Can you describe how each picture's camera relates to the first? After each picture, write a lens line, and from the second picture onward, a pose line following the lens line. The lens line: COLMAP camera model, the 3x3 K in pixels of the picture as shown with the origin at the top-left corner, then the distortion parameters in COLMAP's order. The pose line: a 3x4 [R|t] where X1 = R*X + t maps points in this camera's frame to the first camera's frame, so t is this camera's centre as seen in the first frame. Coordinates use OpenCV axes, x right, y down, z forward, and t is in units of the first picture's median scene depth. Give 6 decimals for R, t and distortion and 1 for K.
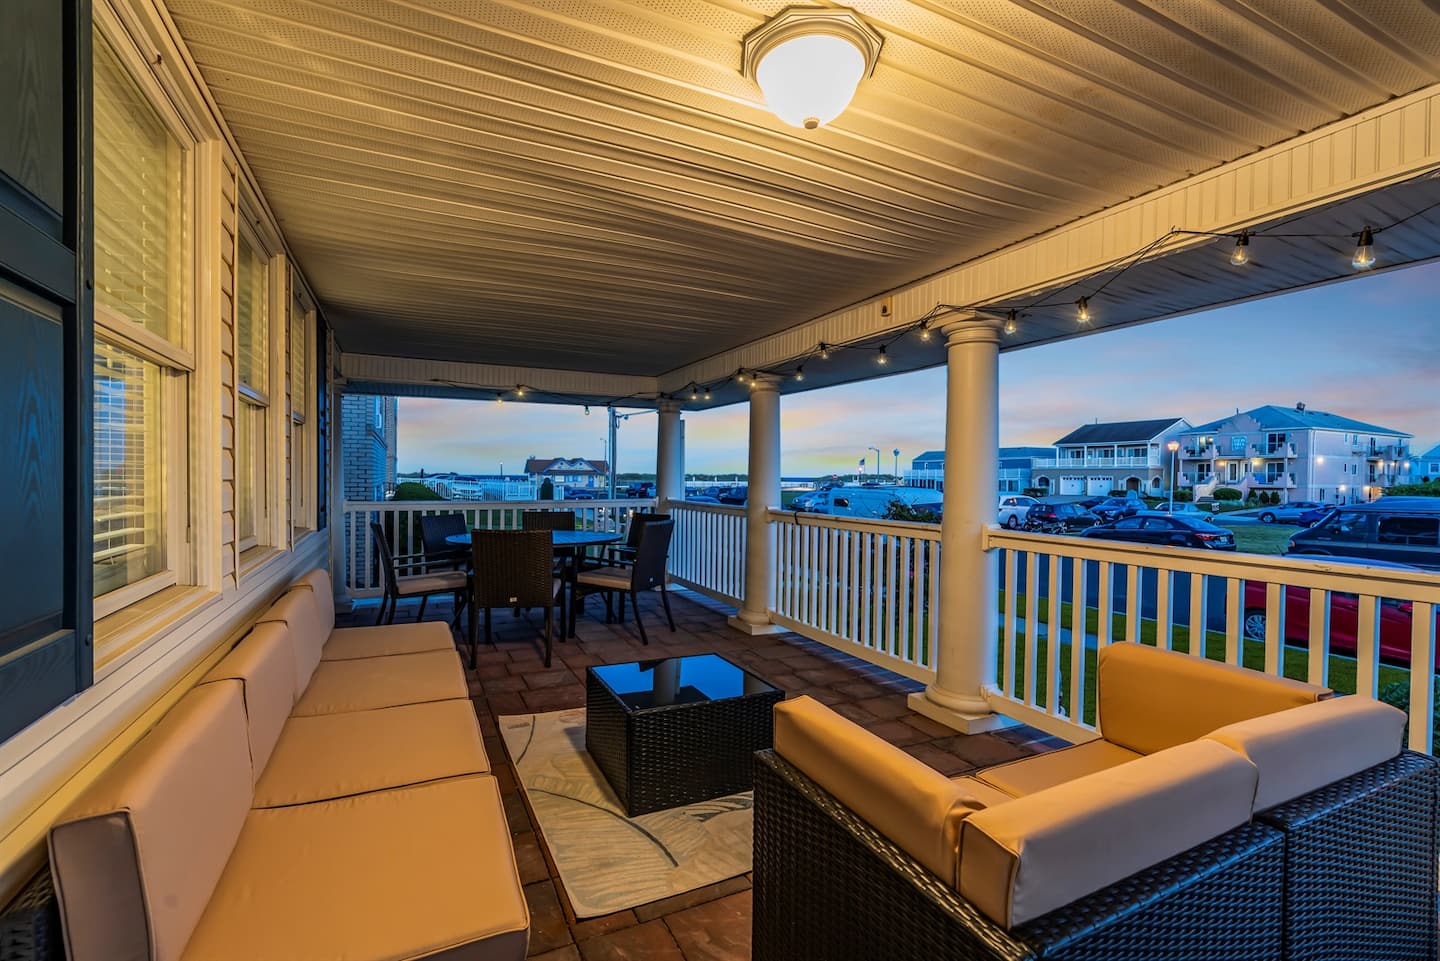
lens RADIAL K [[649.9, 0, 716.3], [0, 649.9, 493.7], [0, 0, 1]] dist [-0.002993, 0.000078]
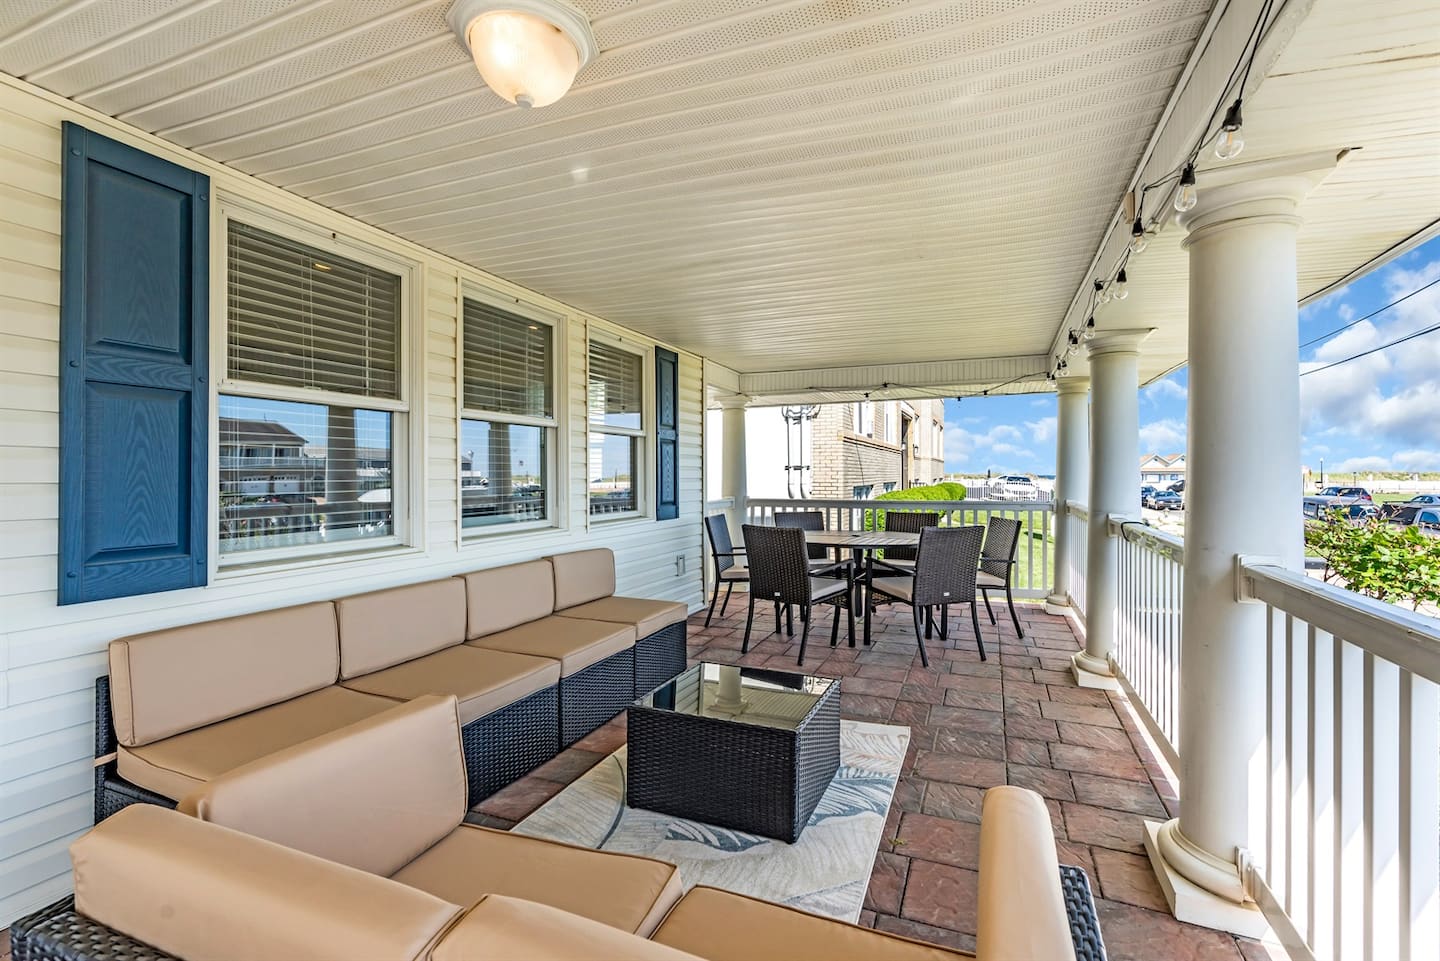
lens RADIAL K [[649.9, 0, 716.3], [0, 649.9, 493.7], [0, 0, 1]] dist [-0.002993, 0.000078]
pose [[0.664182, 0.011589, -0.747481, 0.375038], [-0.011233, 0.999922, 0.005522, -0.002868], [0.747487, 0.004729, 0.664260, 0.216171]]
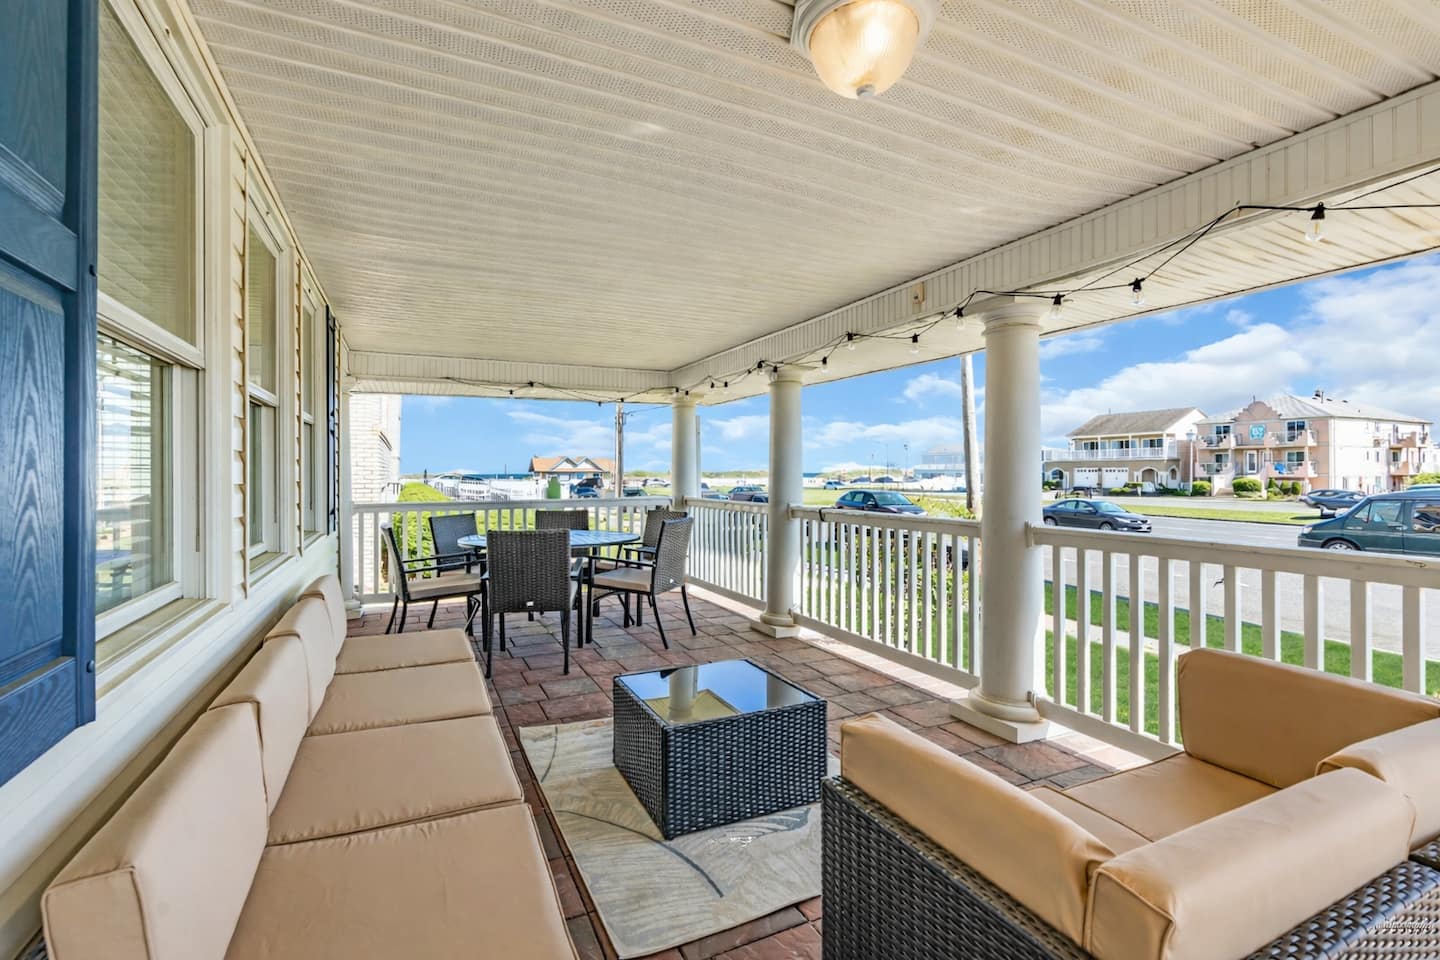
lens RADIAL K [[658.8, 0, 717.6], [0, 658.8, 476.9], [0, 0, 1]] dist [0.004354, -0.000164]
pose [[0.999906, -0.011558, -0.007321, -0.024133], [0.011410, 0.999735, -0.019979, -0.001845], [0.007550, 0.019894, 0.999774, 0.022909]]
